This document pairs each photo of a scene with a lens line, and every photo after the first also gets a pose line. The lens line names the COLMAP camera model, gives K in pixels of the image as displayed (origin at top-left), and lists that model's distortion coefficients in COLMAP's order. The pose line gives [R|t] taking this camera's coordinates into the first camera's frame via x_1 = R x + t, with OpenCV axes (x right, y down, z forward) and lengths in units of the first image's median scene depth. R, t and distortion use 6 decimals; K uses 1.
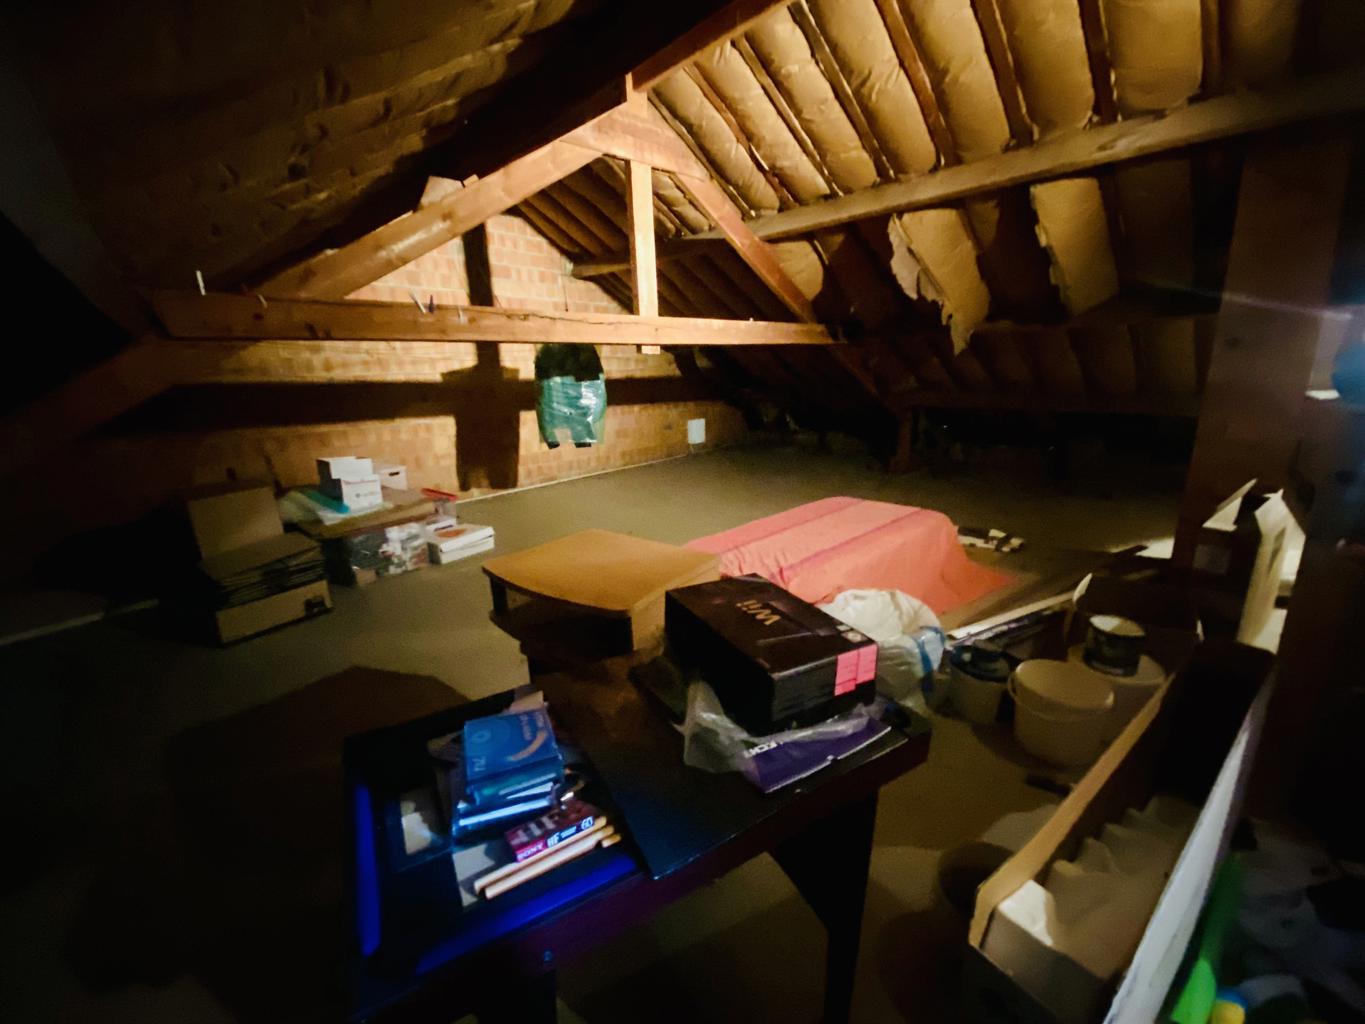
lens RADIAL K [[557.1, 0, 678.5], [0, 557.1, 517.5], [0, 0, 1]] dist [-0.018850, -0.000407]
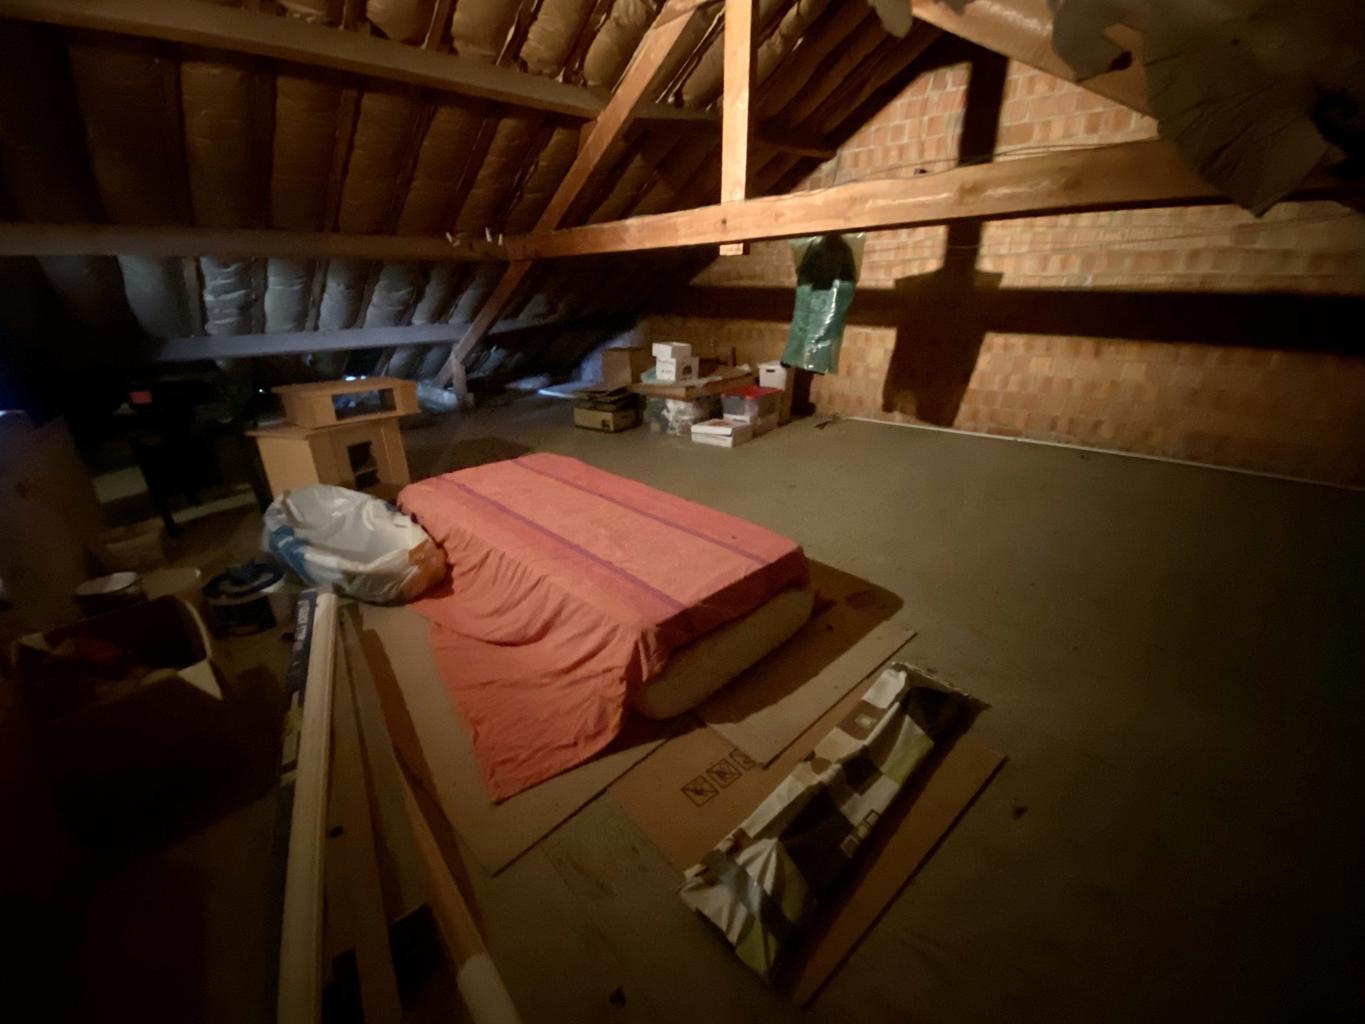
lens RADIAL K [[557.1, 0, 678.0], [0, 557.1, 507.8], [0, 0, 1]] dist [-0.018850, -0.000407]
pose [[-0.015528, 0.377211, -0.925997, 0.565424], [-0.242961, 0.896929, 0.369444, -0.169202], [0.969912, 0.230717, 0.077720, 0.655051]]
